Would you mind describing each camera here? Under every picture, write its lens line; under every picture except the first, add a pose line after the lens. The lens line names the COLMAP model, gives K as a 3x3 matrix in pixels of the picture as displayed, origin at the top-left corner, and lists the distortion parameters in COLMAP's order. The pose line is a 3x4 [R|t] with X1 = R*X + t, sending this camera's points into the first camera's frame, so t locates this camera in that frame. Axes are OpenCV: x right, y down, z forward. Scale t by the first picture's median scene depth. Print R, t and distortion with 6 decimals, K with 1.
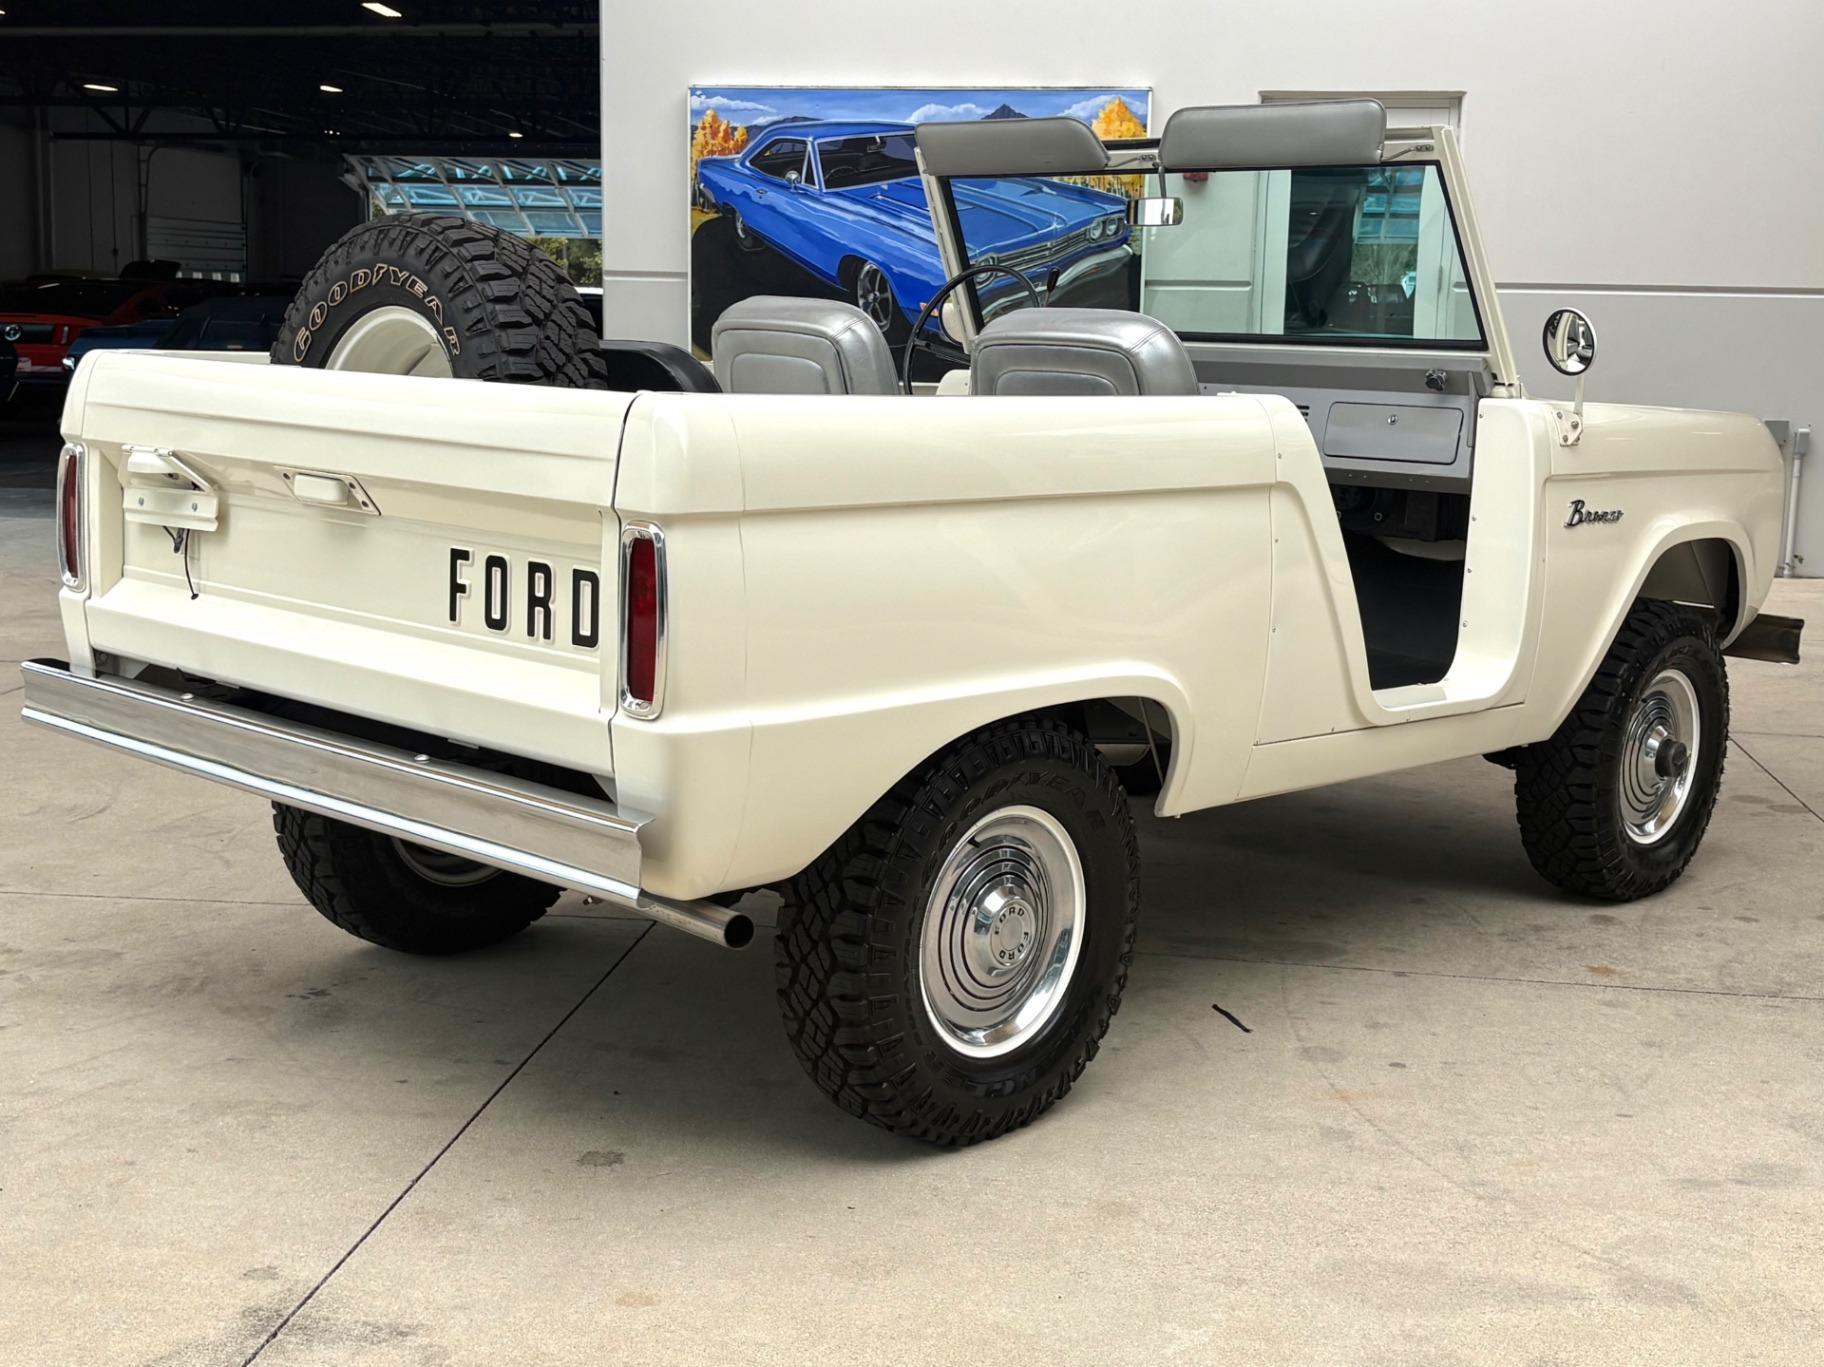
lens RADIAL K [[2293.4, 0, 882.9], [0, 2293.4, 655.8], [0, 0, 1]] dist [0.140199, -0.528727]
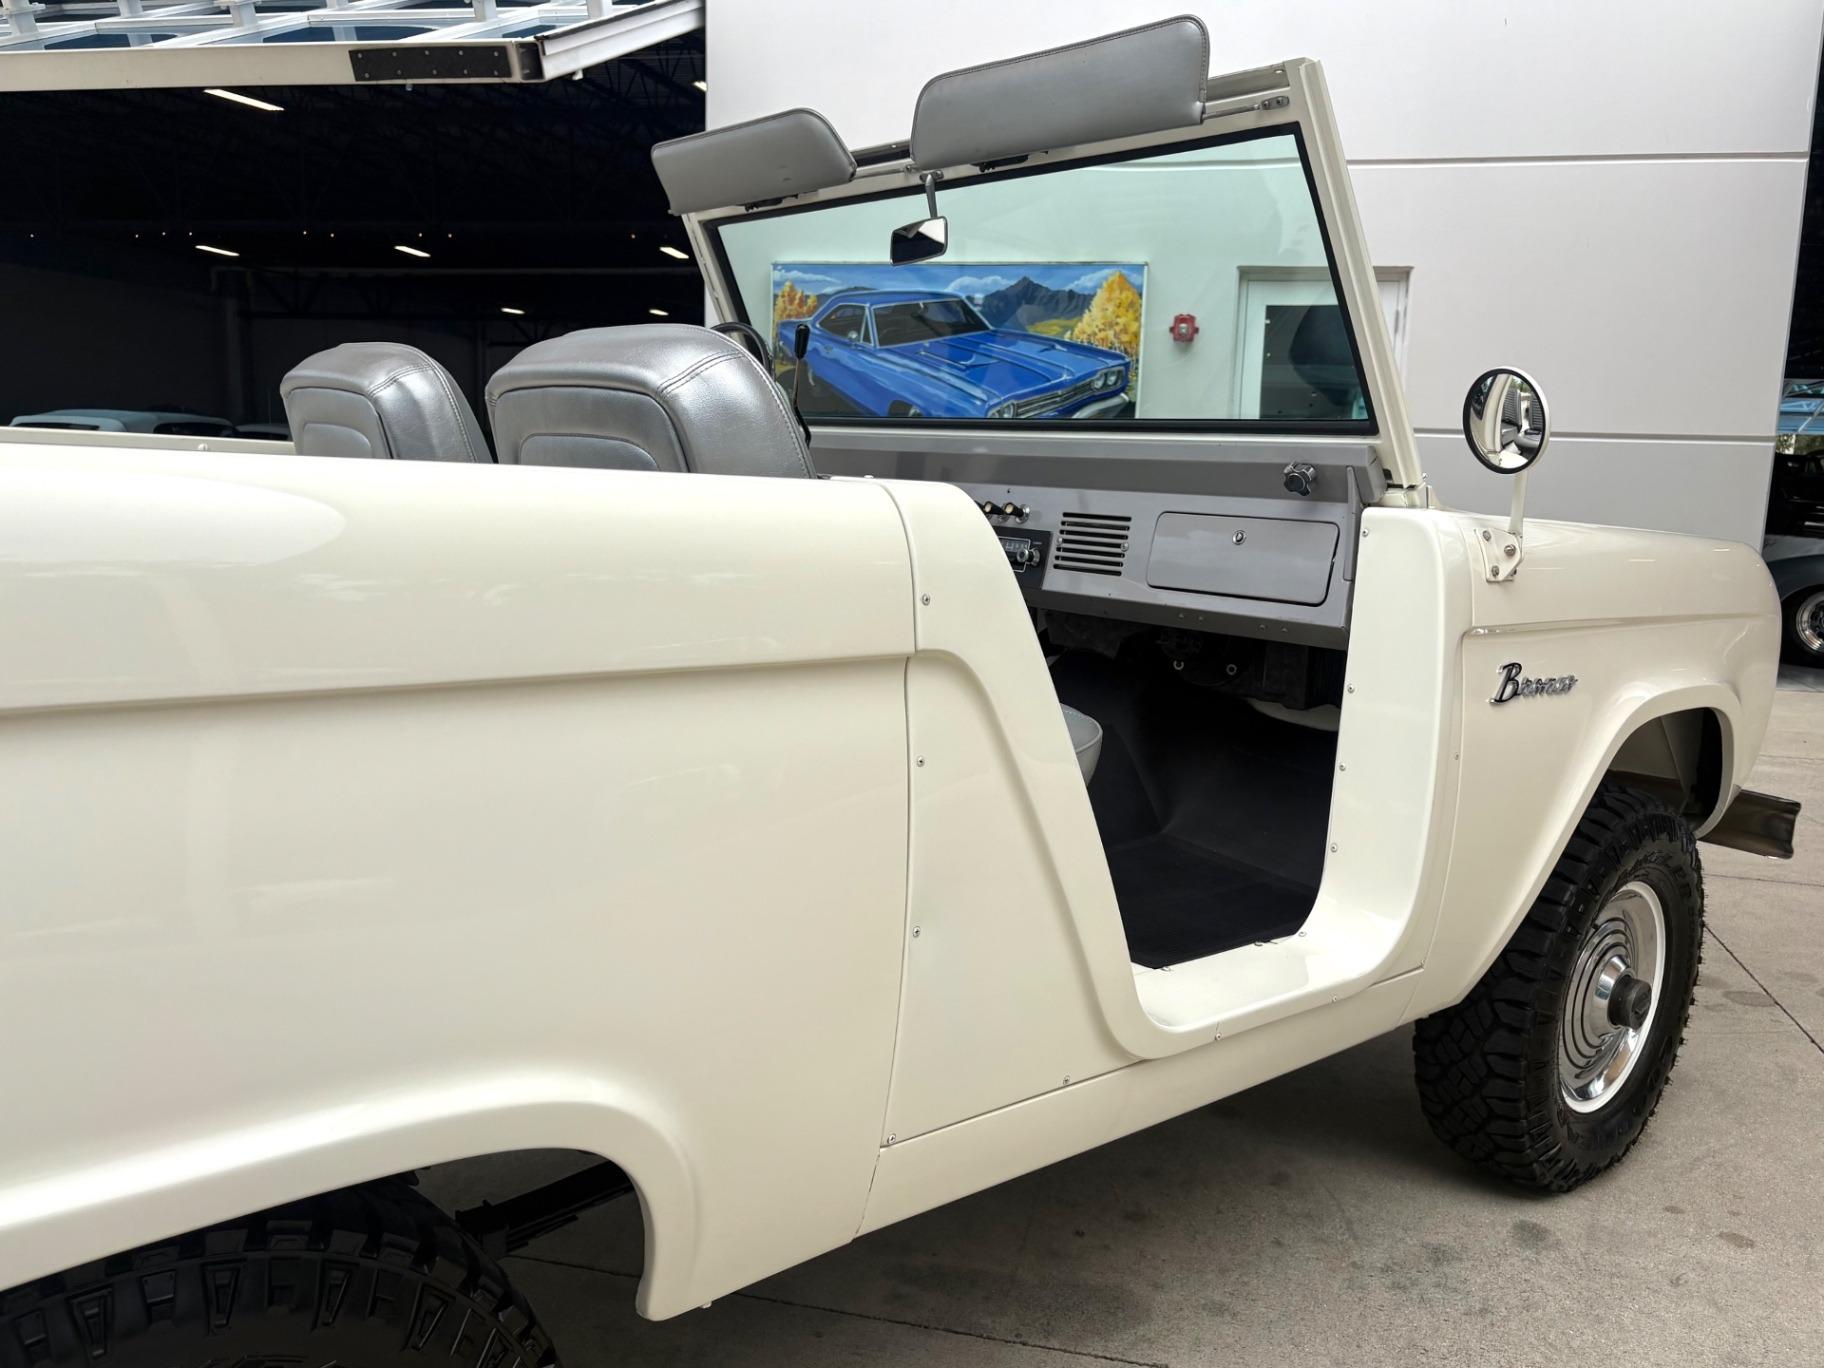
lens RADIAL K [[1441.7, 0, 947.3], [0, 1441.7, 692.5], [0, 0, 1]] dist [0.020125, 0.002561]
pose [[0.997201, 0.024481, -0.070647, 0.158698], [-0.024151, 0.999693, 0.005518, -0.054083], [0.070760, -0.003797, 0.997486, 0.541355]]
